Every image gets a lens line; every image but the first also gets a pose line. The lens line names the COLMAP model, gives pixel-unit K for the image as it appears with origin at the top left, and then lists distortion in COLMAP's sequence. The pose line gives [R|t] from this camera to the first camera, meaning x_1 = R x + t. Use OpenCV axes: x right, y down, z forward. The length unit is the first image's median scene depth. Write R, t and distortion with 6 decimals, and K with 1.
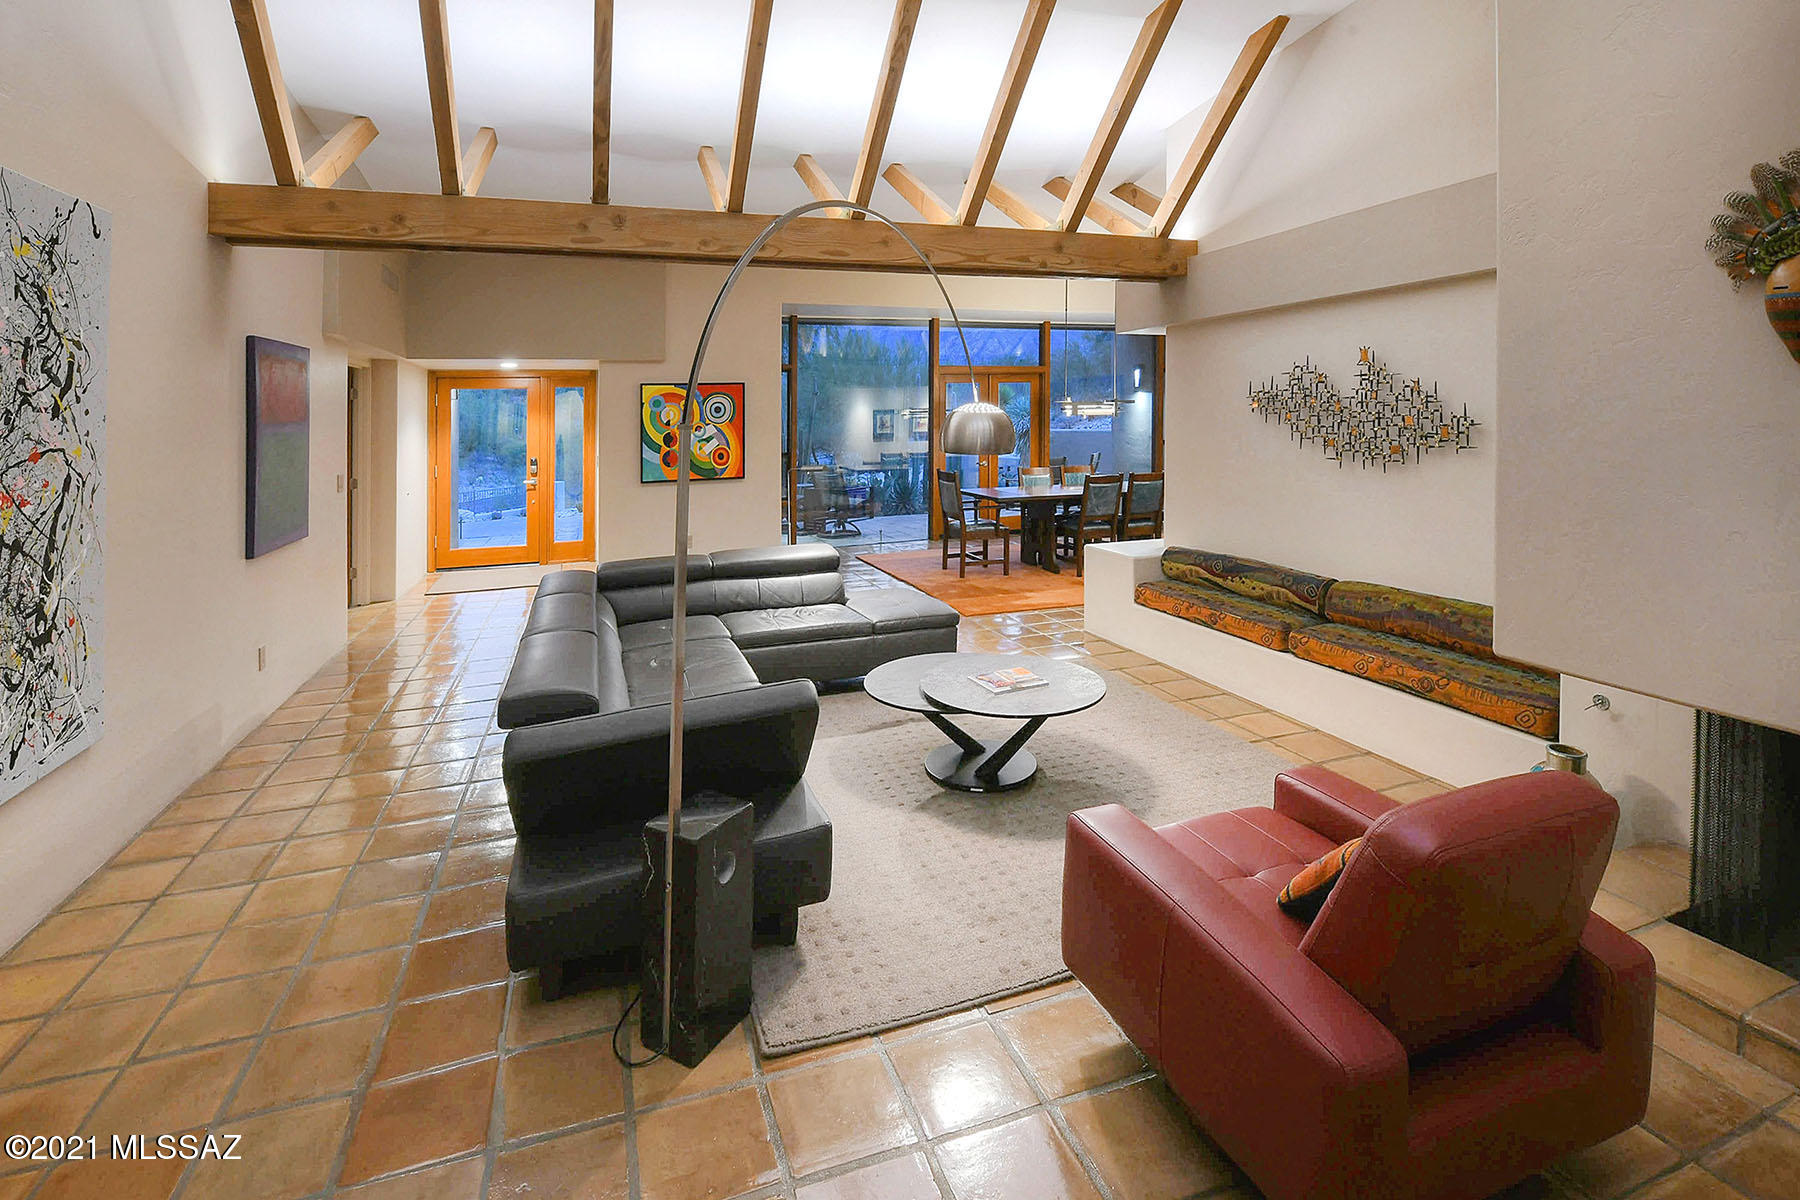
lens RADIAL K [[744.6, 0, 958.5], [0, 744.6, 431.6], [0, 0, 1]] dist [-0.010287, 0.000423]
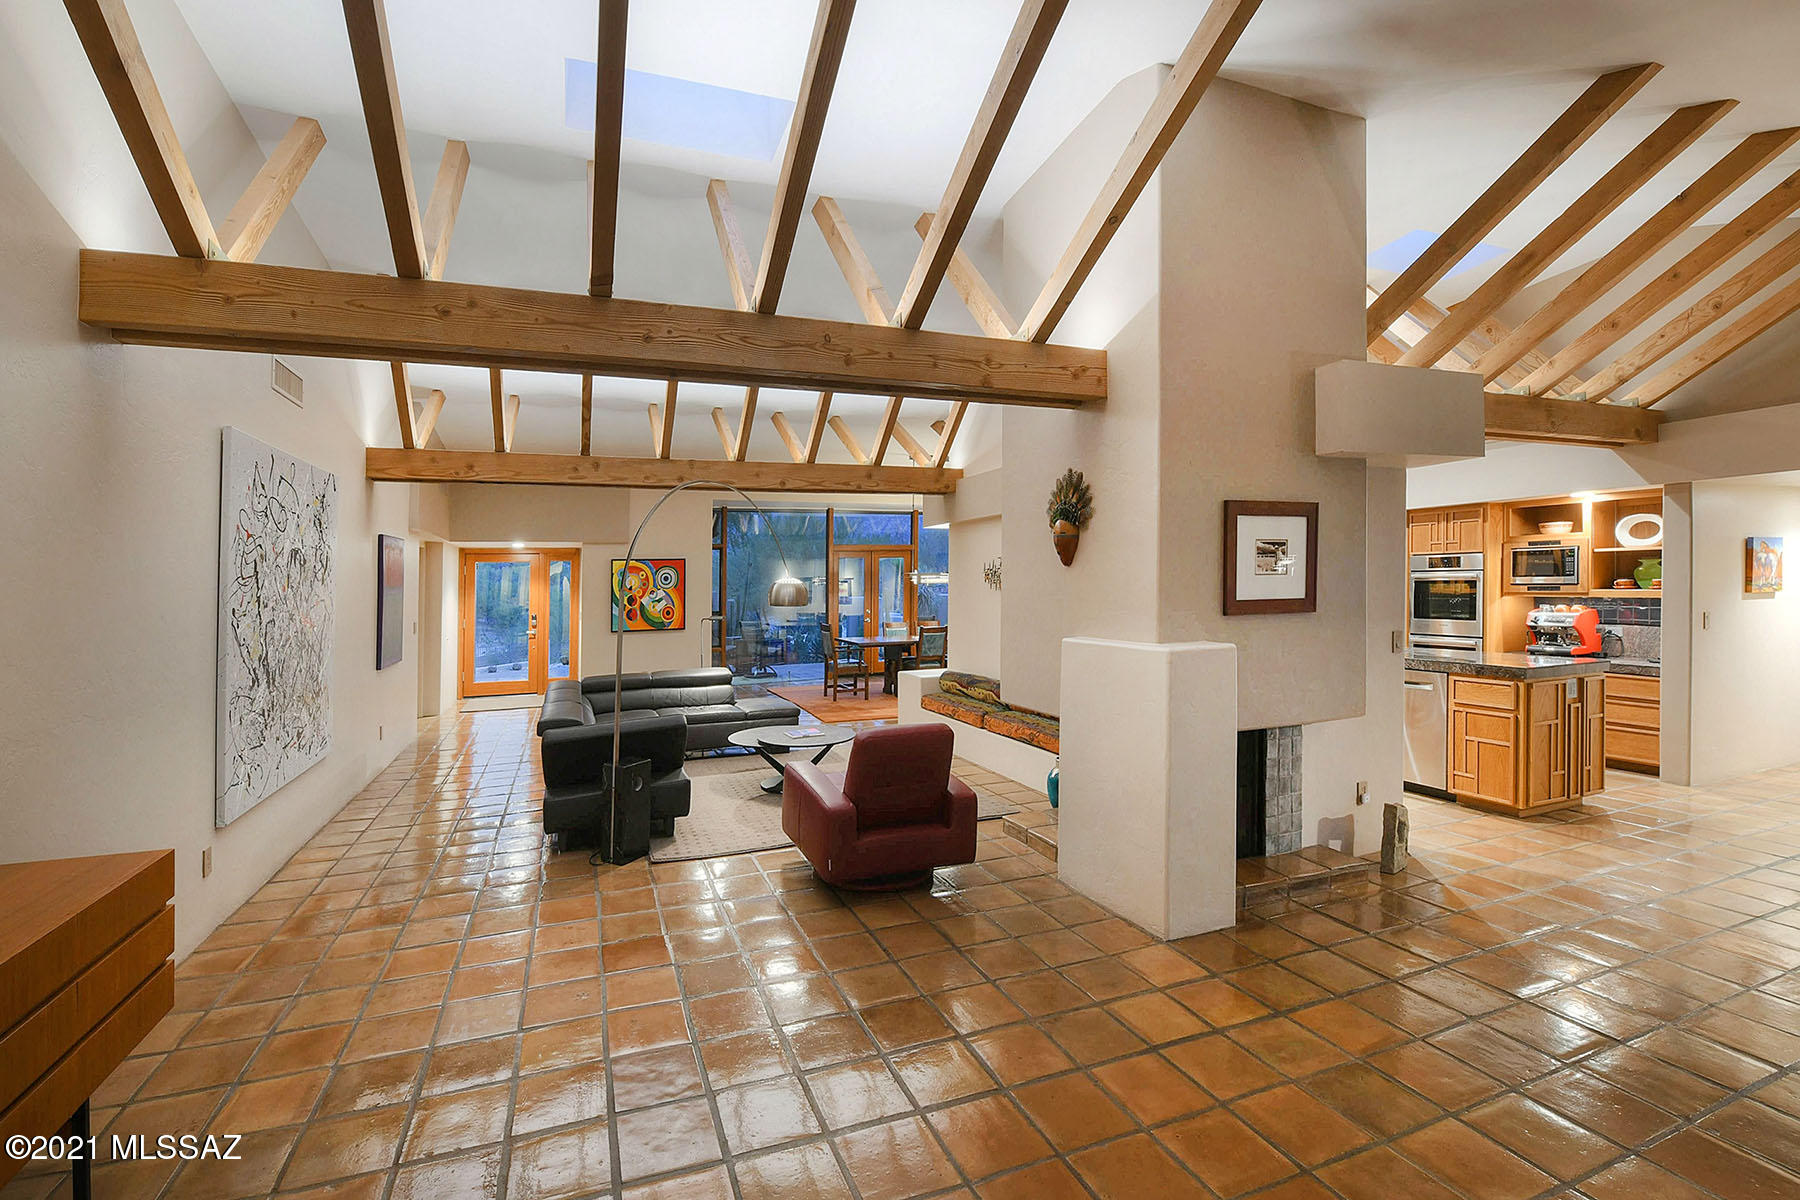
lens RADIAL K [[744.6, 0, 851.0], [0, 744.6, 588.2], [0, 0, 1]] dist [-0.010287, 0.000423]
pose [[0.995039, 0.002942, -0.099444, 0.185705], [-0.004226, 0.999910, -0.012703, 0.004929], [0.099398, 0.013060, 0.994962, -0.400252]]
